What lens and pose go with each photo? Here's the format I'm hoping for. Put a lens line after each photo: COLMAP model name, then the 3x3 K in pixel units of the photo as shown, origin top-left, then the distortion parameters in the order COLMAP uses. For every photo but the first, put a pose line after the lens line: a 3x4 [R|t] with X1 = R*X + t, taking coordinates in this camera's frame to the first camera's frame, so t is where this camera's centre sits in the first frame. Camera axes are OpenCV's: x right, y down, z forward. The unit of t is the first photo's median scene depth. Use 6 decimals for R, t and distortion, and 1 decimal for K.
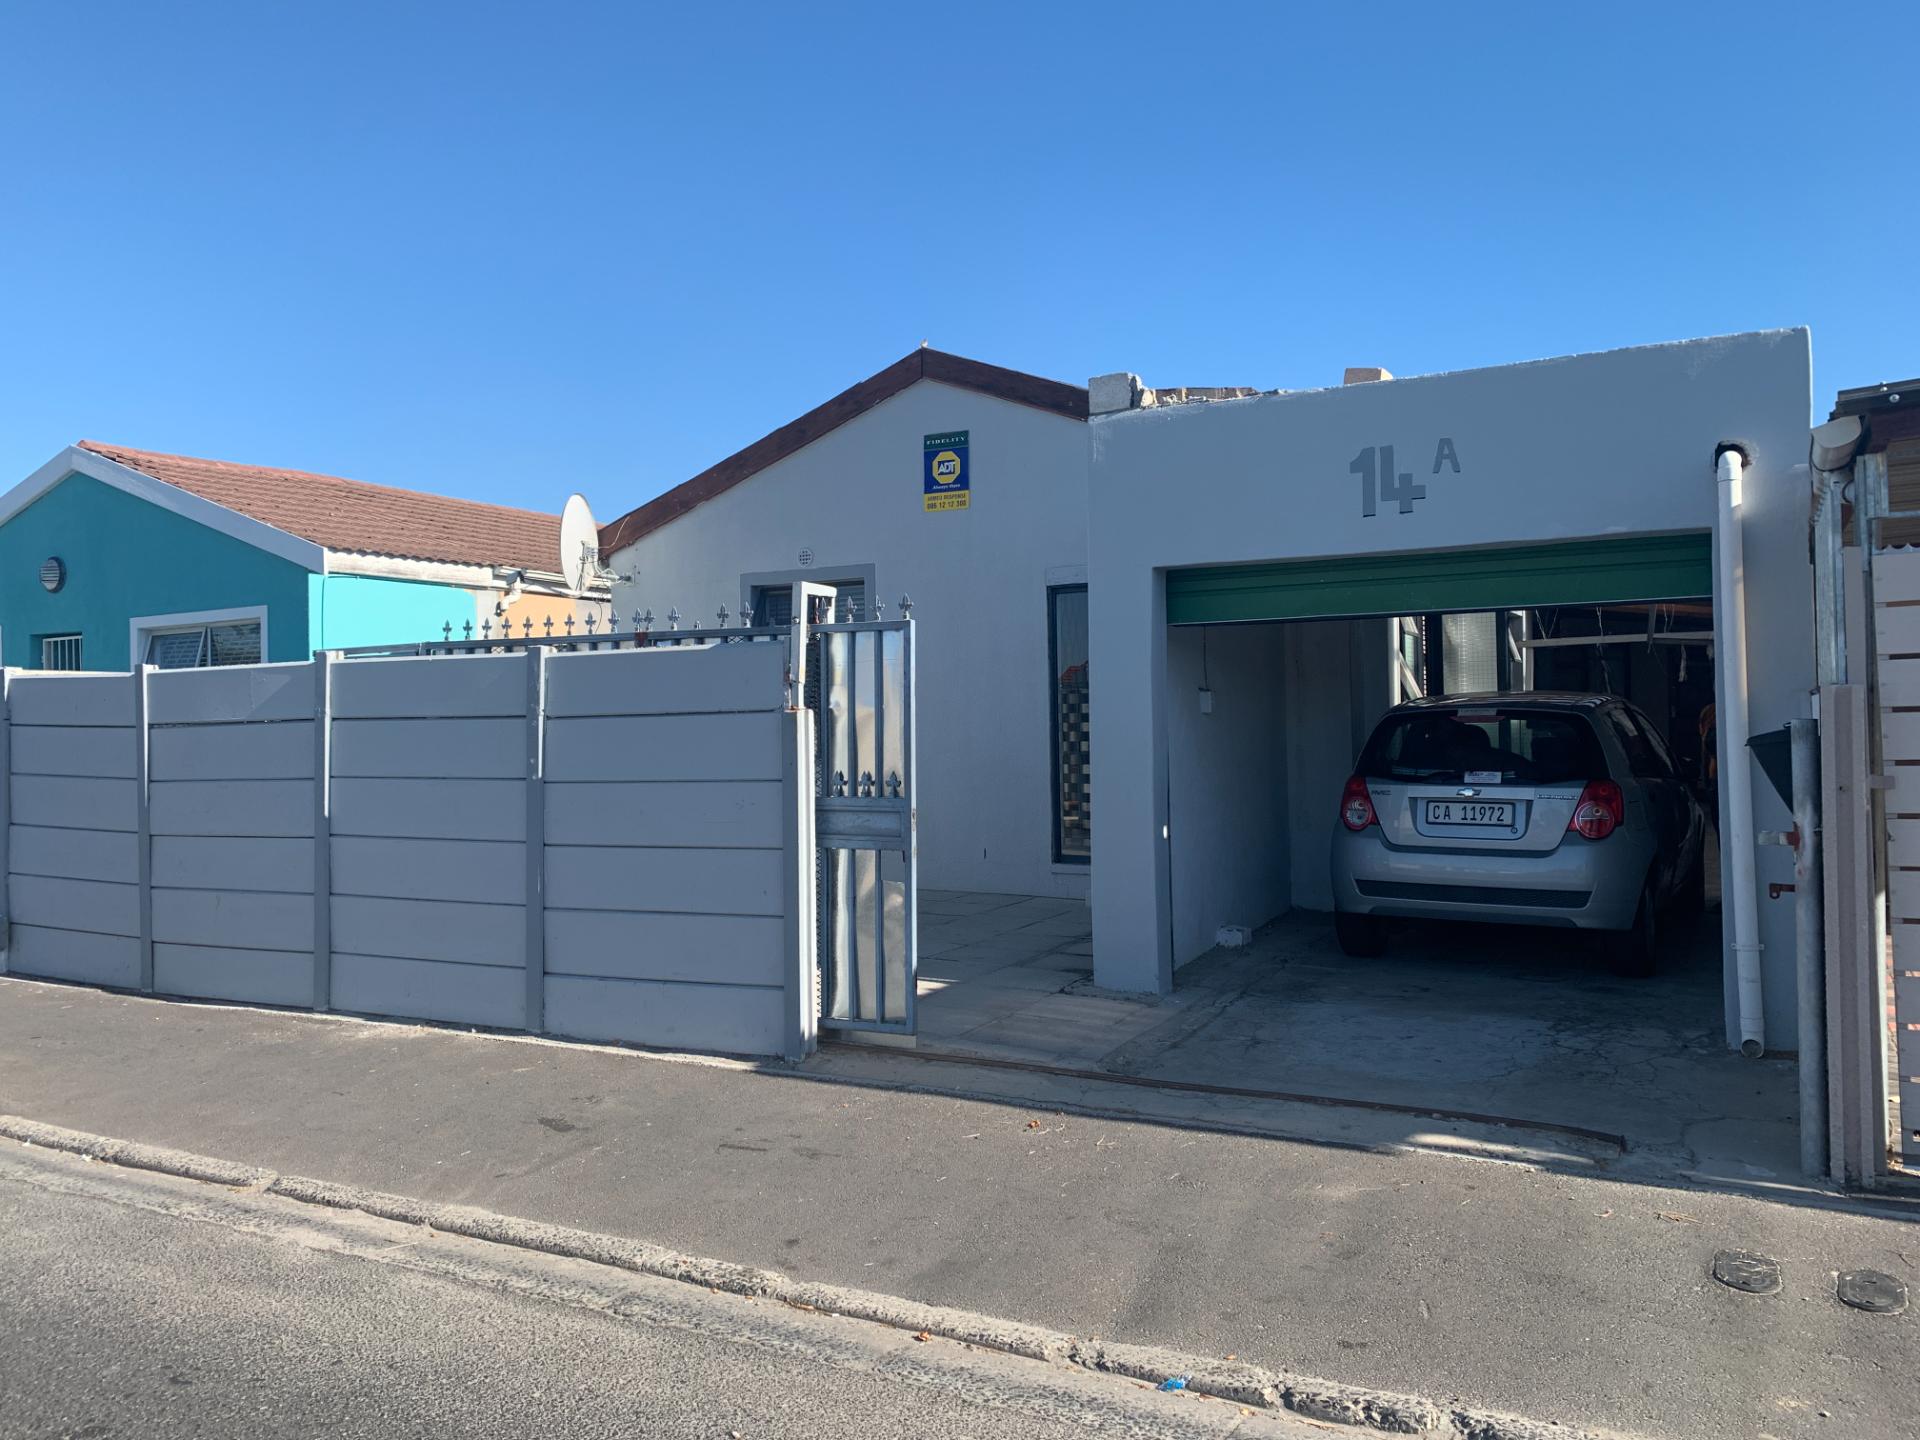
lens RADIAL K [[1480.3, 0, 937.0], [0, 1480.3, 677.0], [0, 0, 1]] dist [0.048058, -0.051836]
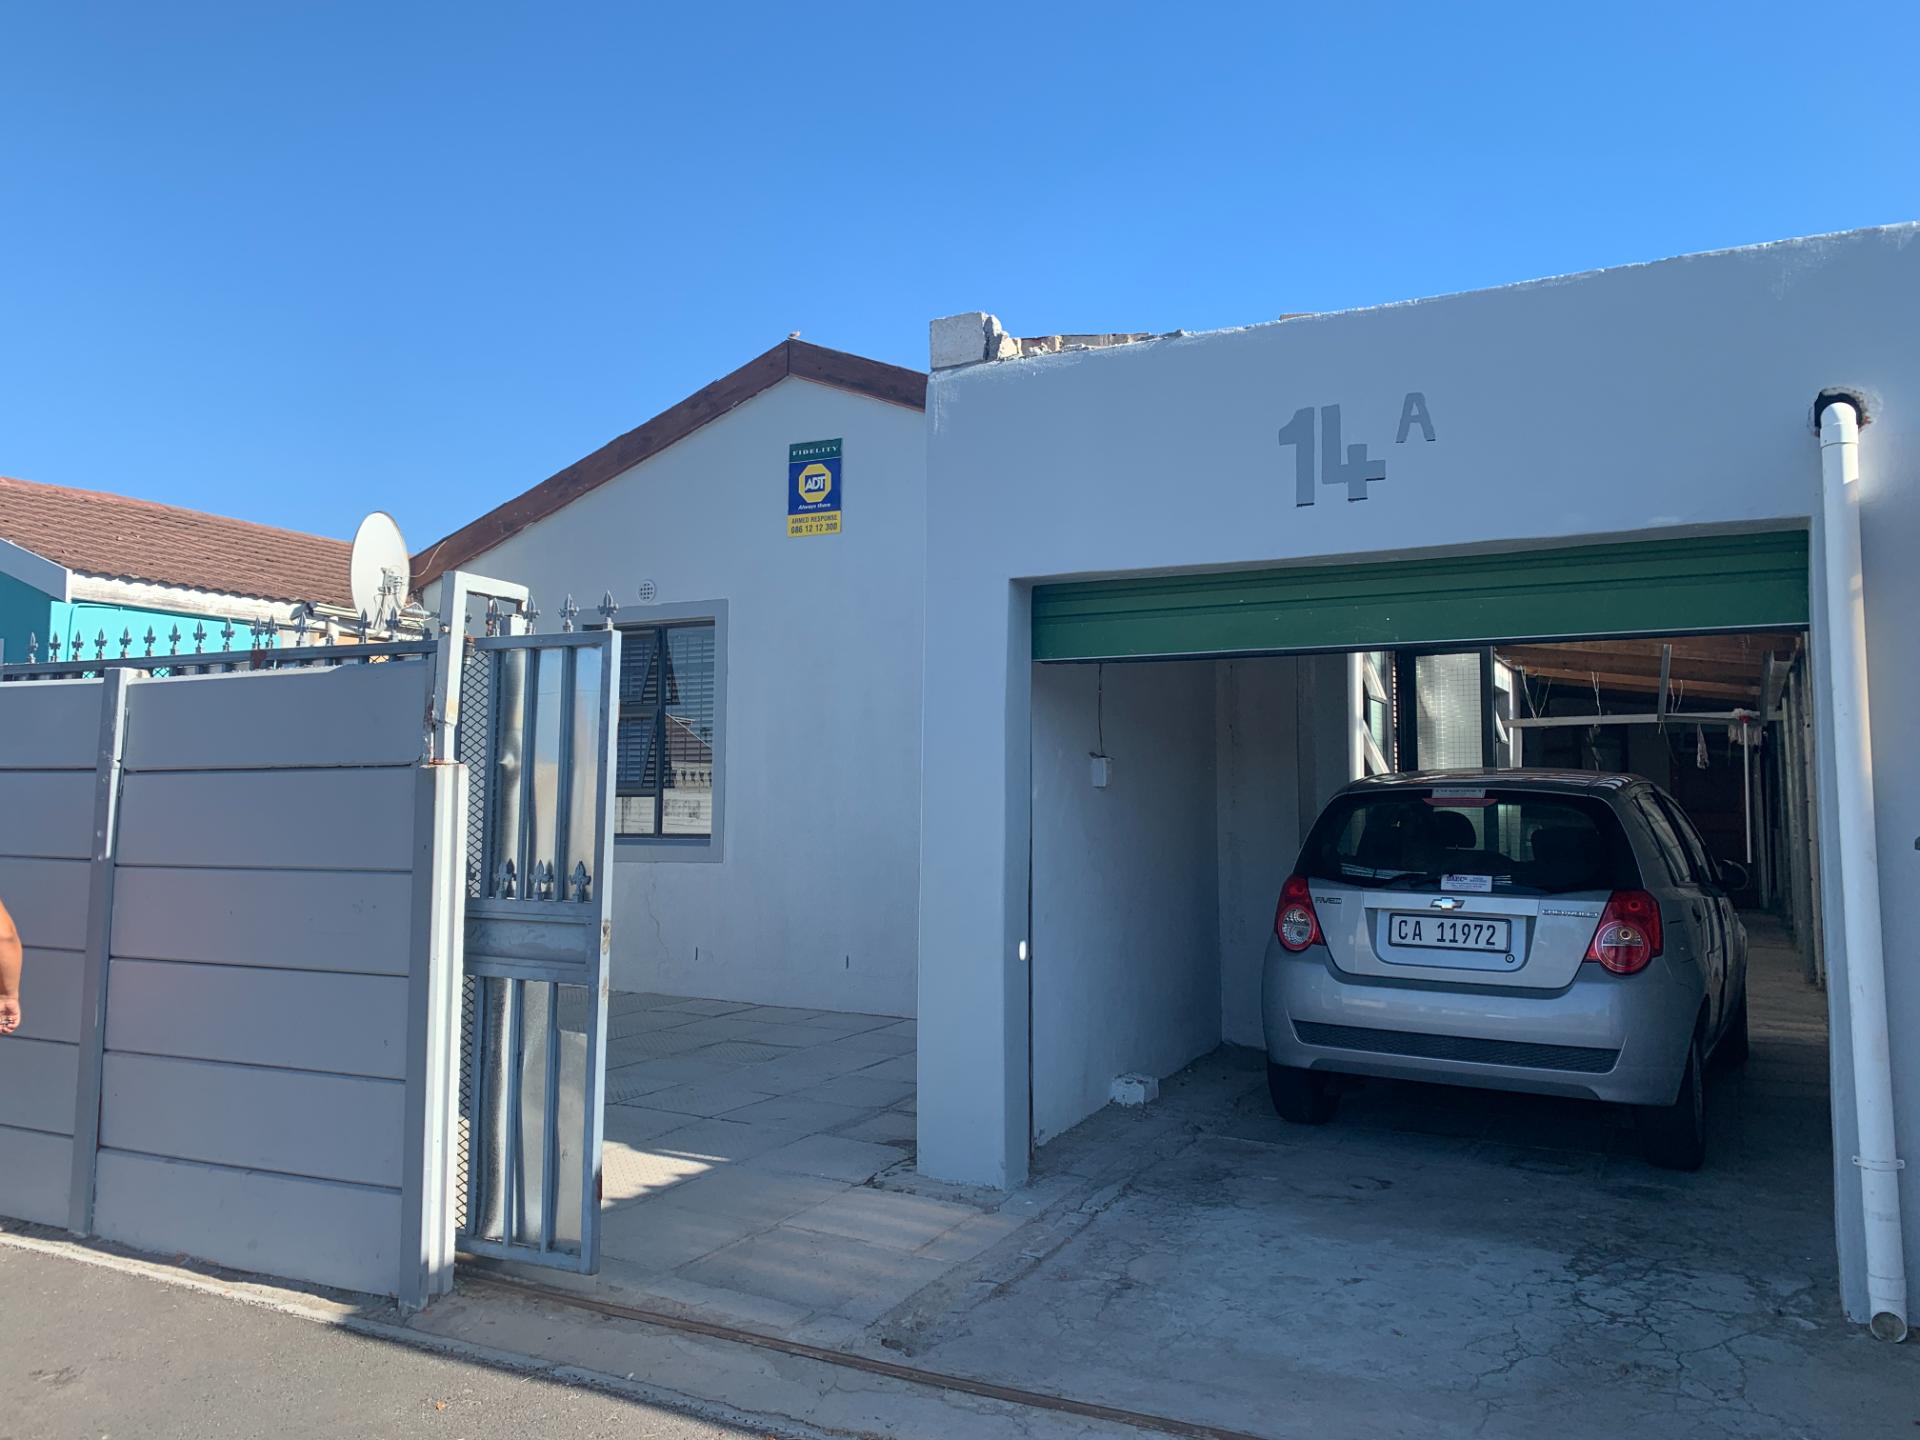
lens RADIAL K [[1480.3, 0, 940.1], [0, 1480.3, 678.3], [0, 0, 1]] dist [0.048058, -0.051836]
pose [[0.999684, 0.021694, 0.012680, 0.098631], [-0.020982, 0.998331, -0.053808, 0.012387], [-0.013826, 0.053525, 0.998471, 0.273750]]
